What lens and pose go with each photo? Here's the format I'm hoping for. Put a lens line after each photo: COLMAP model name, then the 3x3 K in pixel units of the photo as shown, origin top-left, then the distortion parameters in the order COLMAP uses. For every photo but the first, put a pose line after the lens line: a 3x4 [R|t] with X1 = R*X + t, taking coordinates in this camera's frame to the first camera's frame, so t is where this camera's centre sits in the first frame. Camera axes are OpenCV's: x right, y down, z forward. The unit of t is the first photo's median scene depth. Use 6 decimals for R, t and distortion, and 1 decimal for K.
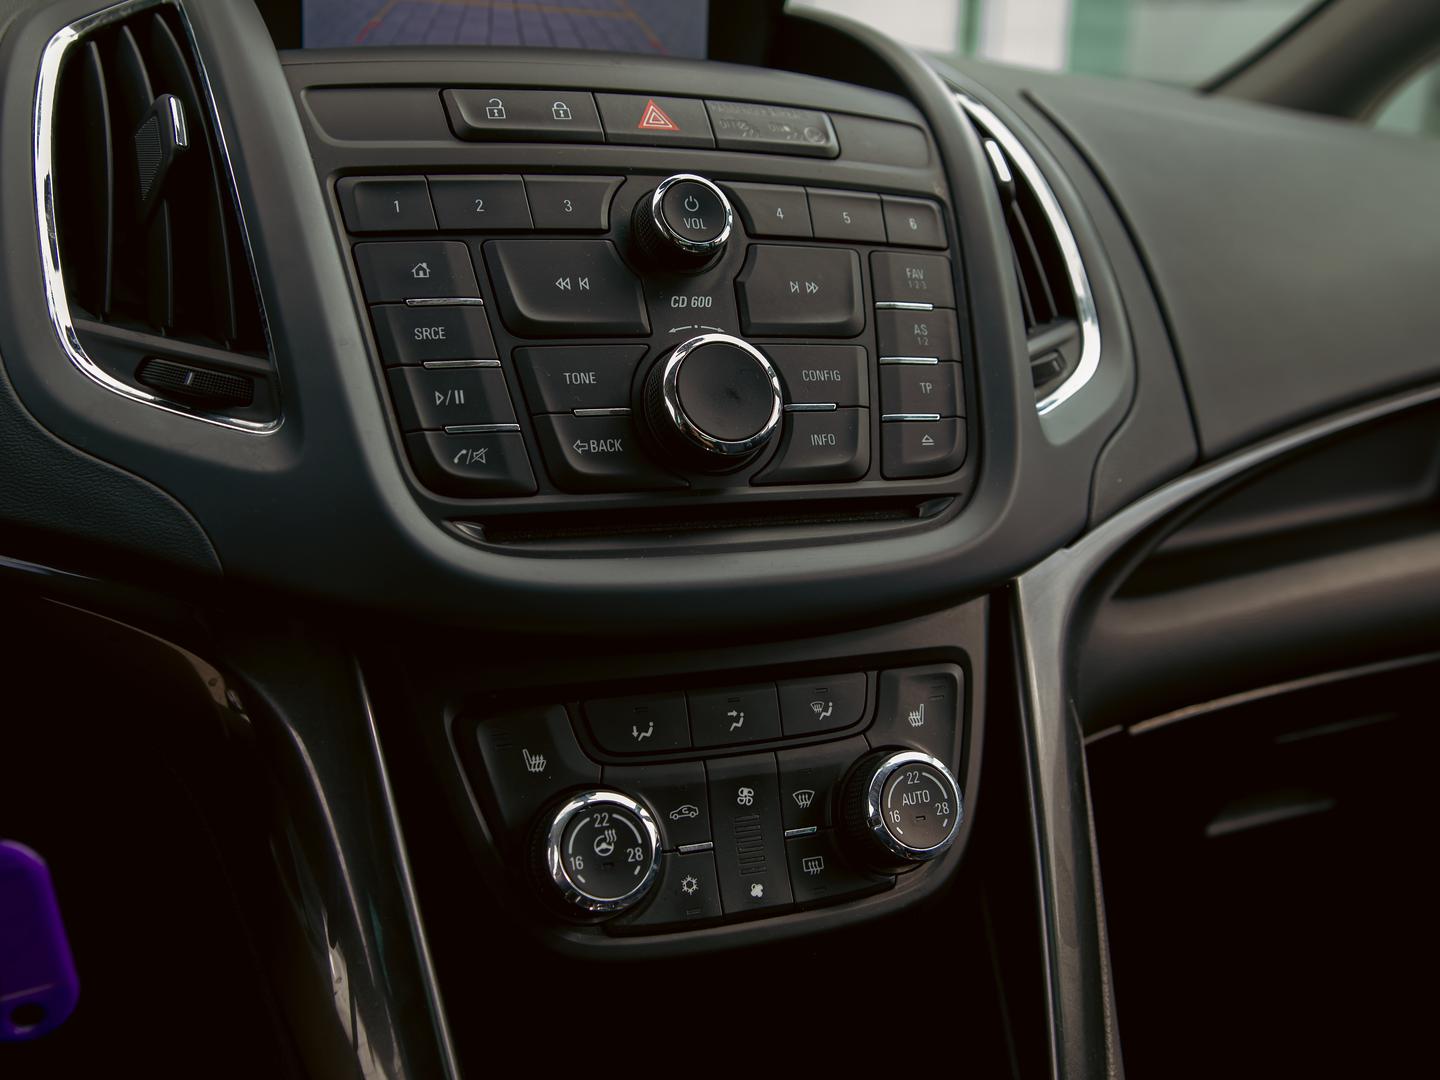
lens RADIAL K [[1491.2, 0, 720.4], [0, 1491.2, 544.4], [0, 0, 1]] dist [-0.007261, 0.000000]
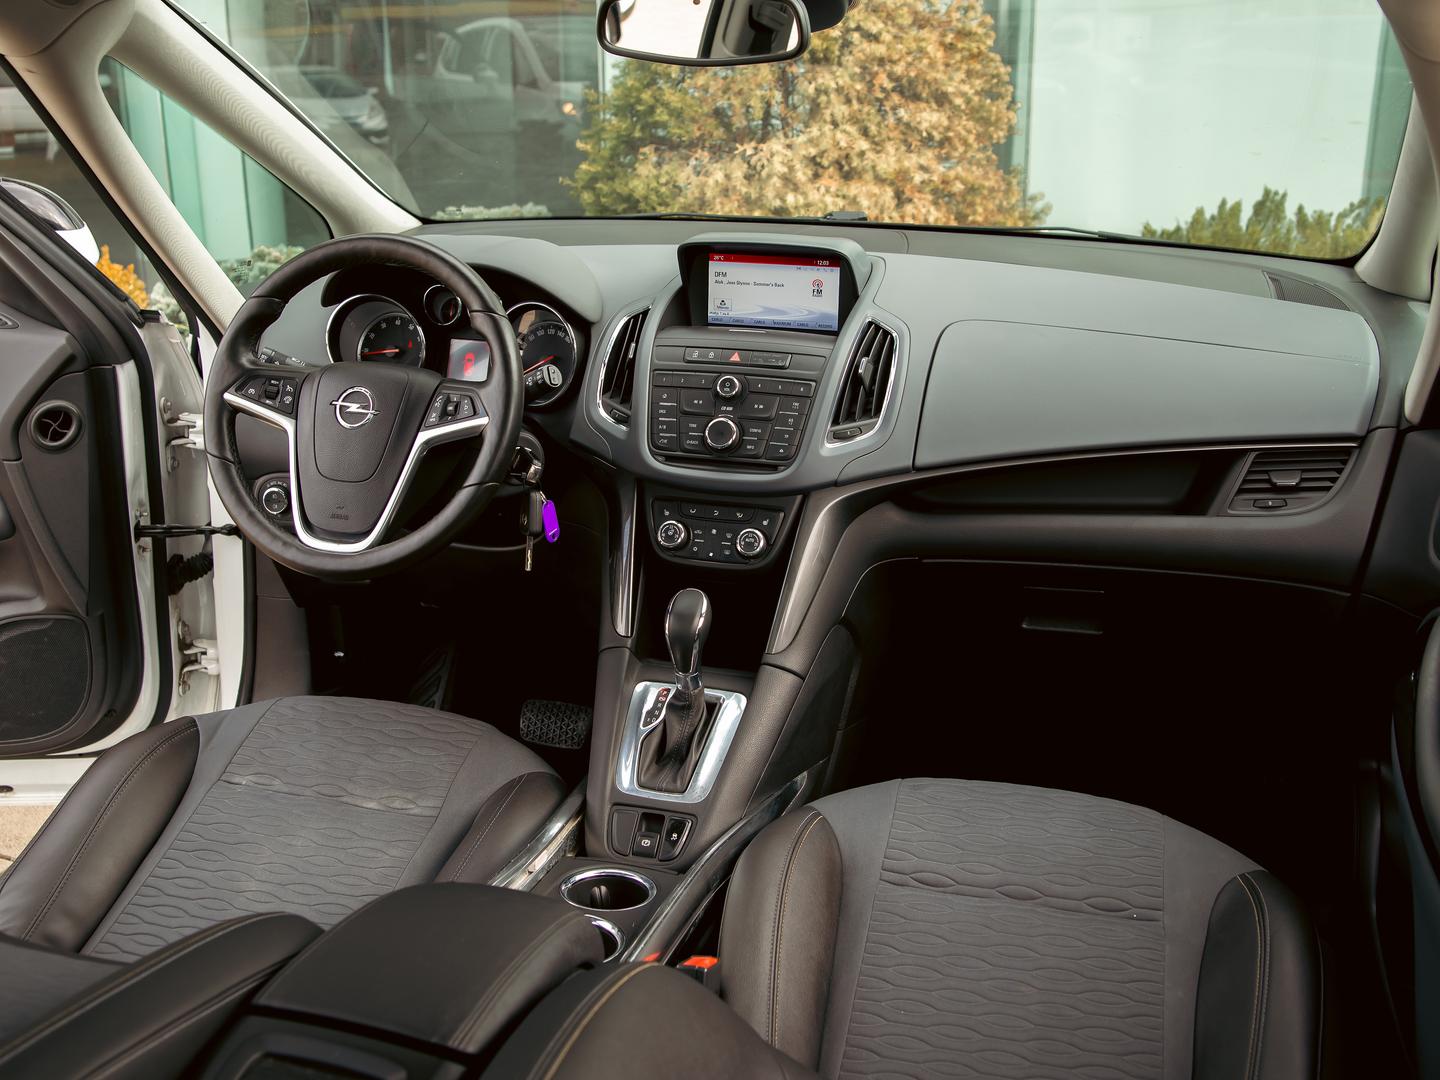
lens RADIAL K [[1491.2, 0, 721.3], [0, 1491.2, 538.4], [0, 0, 1]] dist [-0.007261, 0.000000]
pose [[0.799050, 0.168064, -0.577299, 2.291899], [-0.122023, 0.985488, 0.118003, -0.285497], [0.588753, -0.023846, 0.807961, -2.195300]]
